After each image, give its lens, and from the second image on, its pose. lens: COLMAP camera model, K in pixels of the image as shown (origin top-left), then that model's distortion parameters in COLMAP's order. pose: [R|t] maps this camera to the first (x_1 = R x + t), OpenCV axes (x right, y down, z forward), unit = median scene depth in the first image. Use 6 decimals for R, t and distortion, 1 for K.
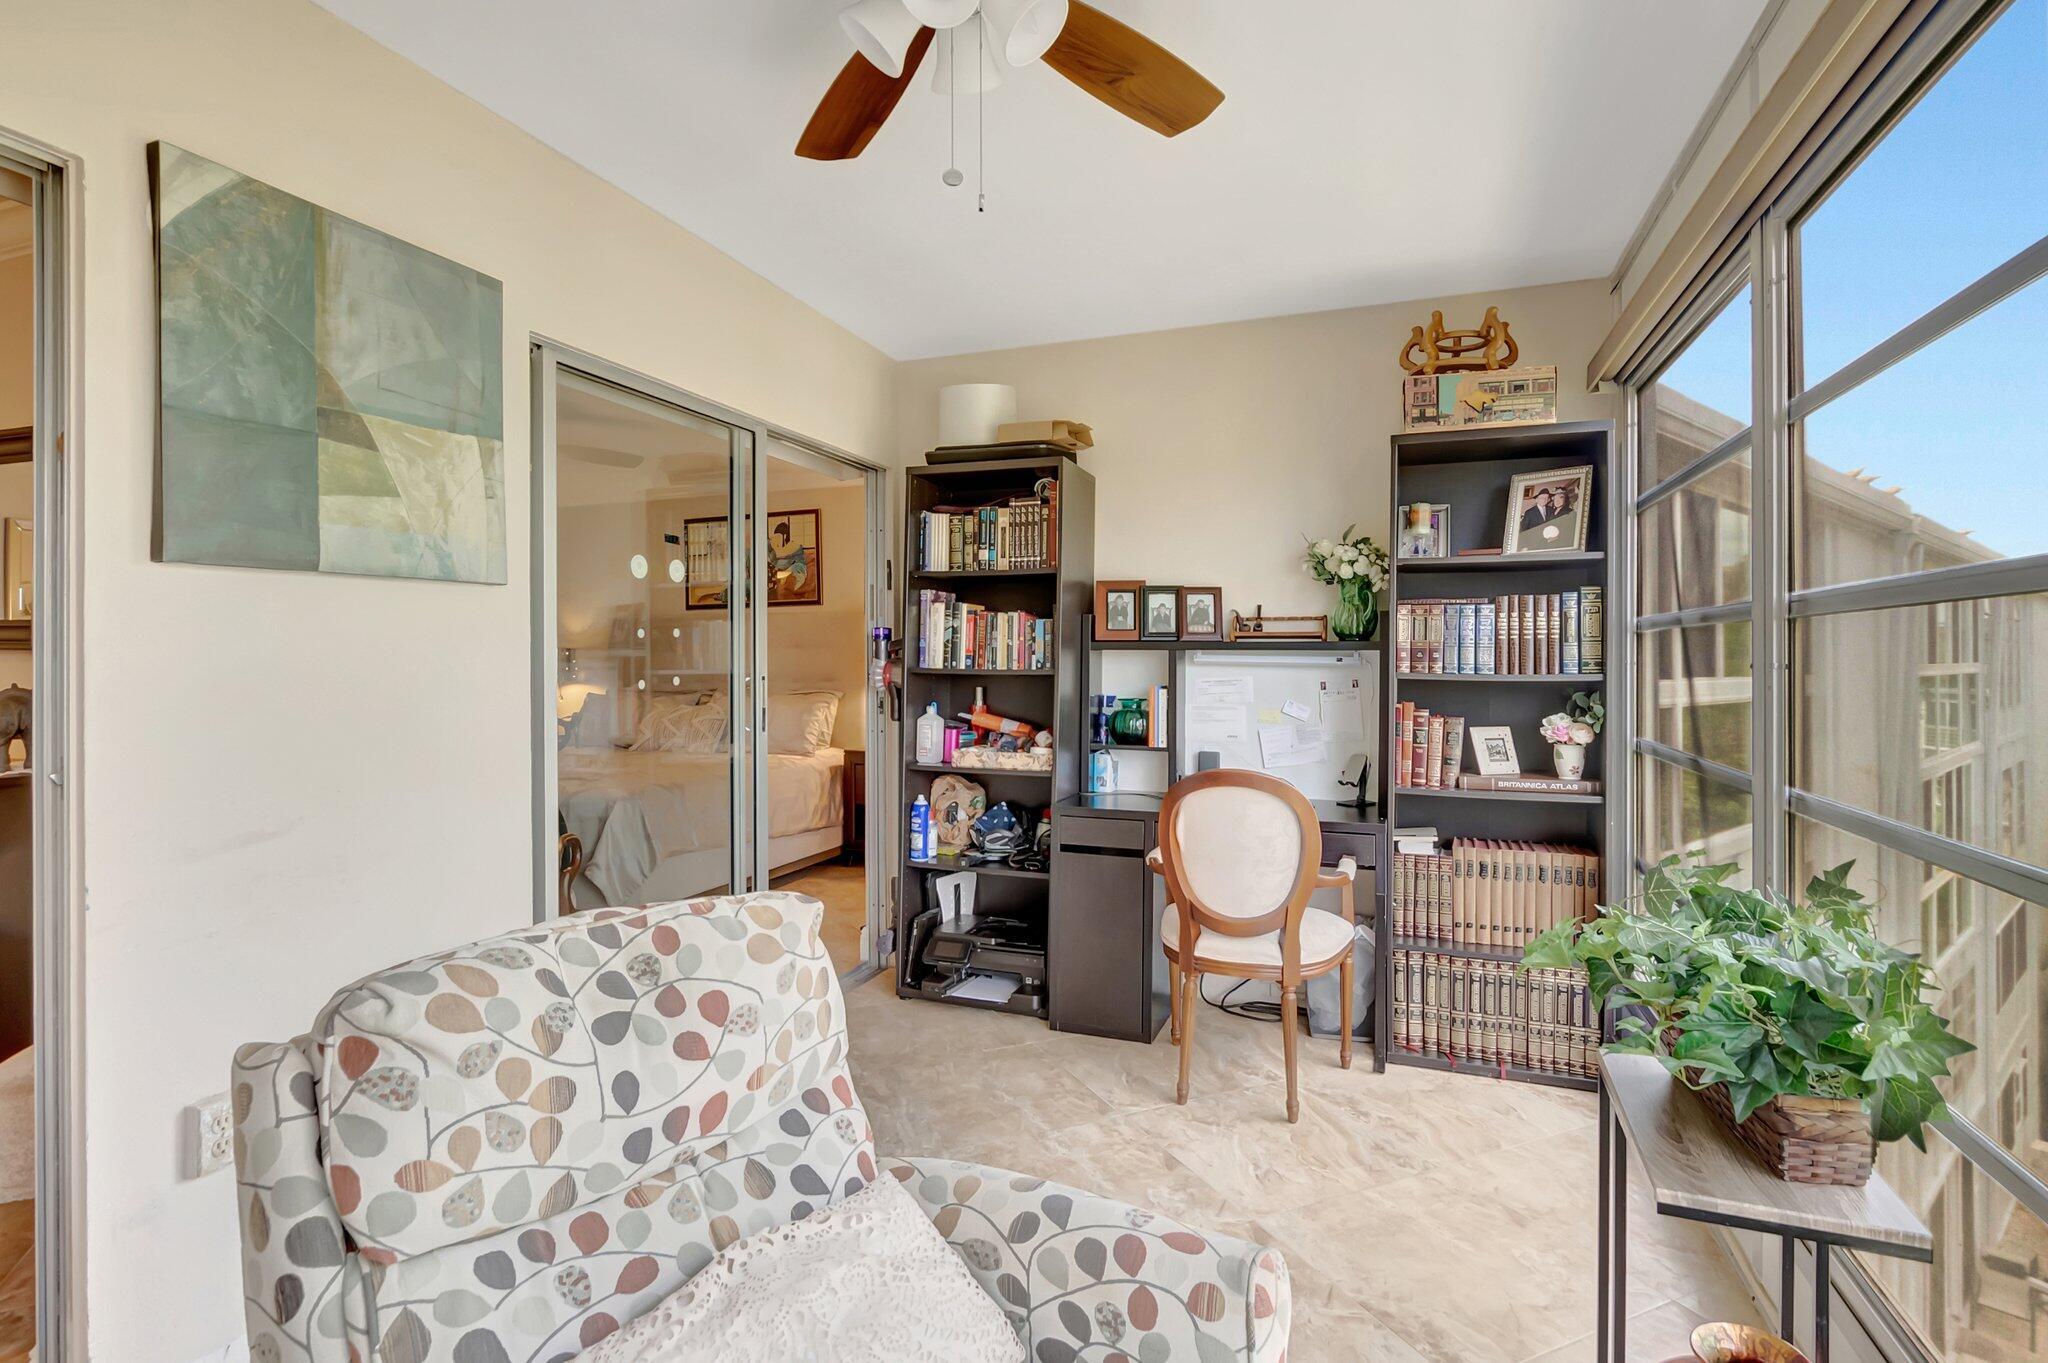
lens RADIAL K [[1028.1, 0, 1026.7], [0, 1028.1, 655.2], [0, 0, 1]] dist [-0.005988, -0.000381]
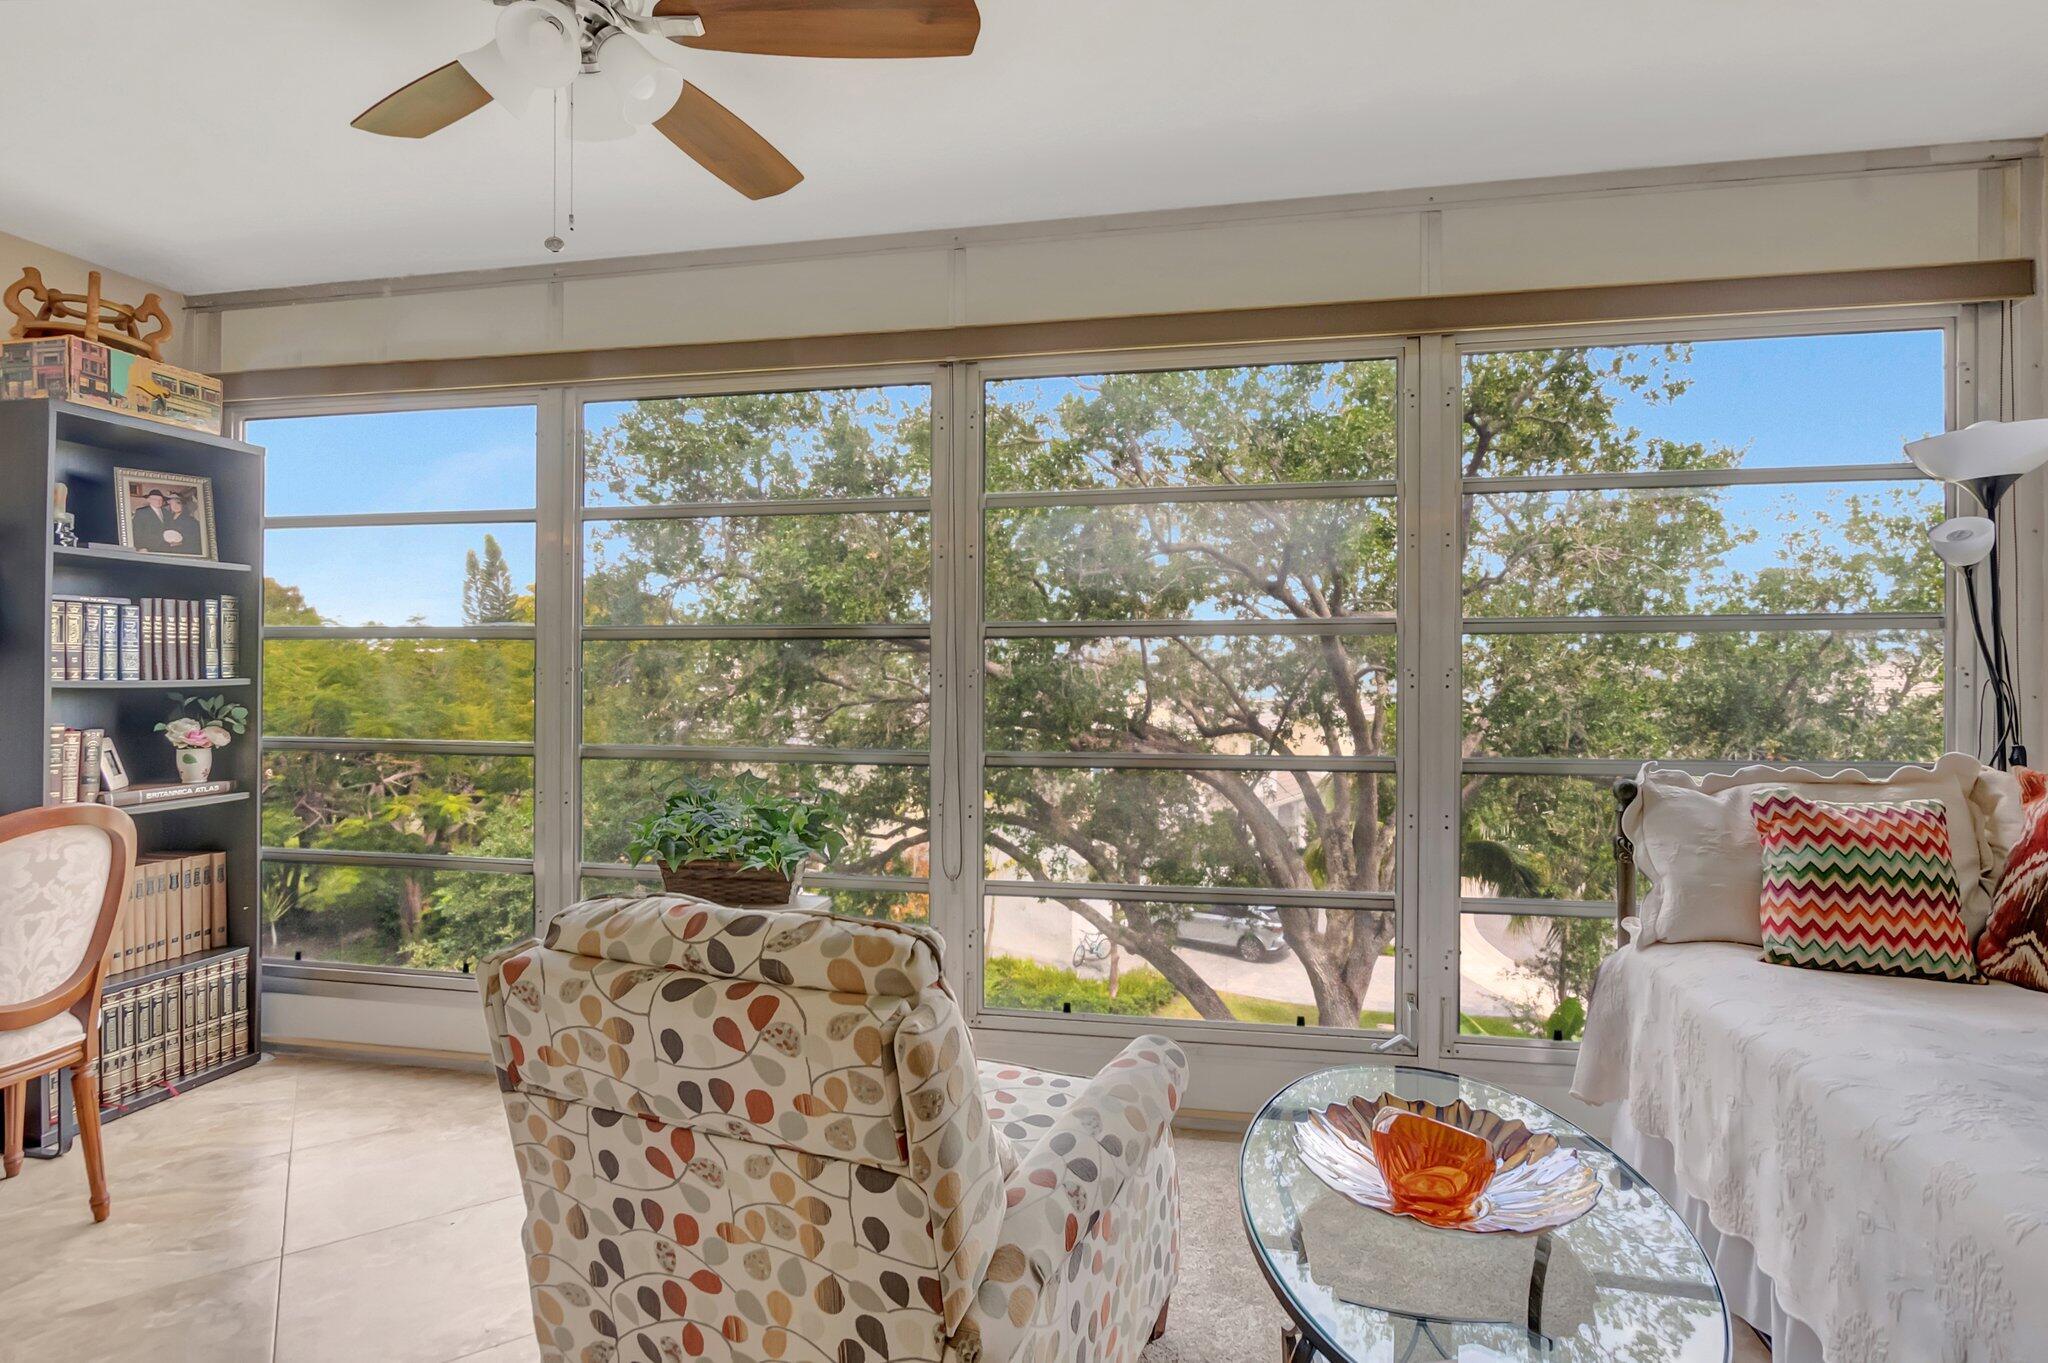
lens RADIAL K [[1028.1, 0, 1026.7], [0, 1028.1, 655.2], [0, 0, 1]] dist [-0.005988, -0.000381]
pose [[-0.161006, 0.011185, 0.986890, -0.608544], [-0.001787, 0.999931, -0.011624, 0.004898], [-0.986952, -0.003636, -0.160975, 0.350905]]
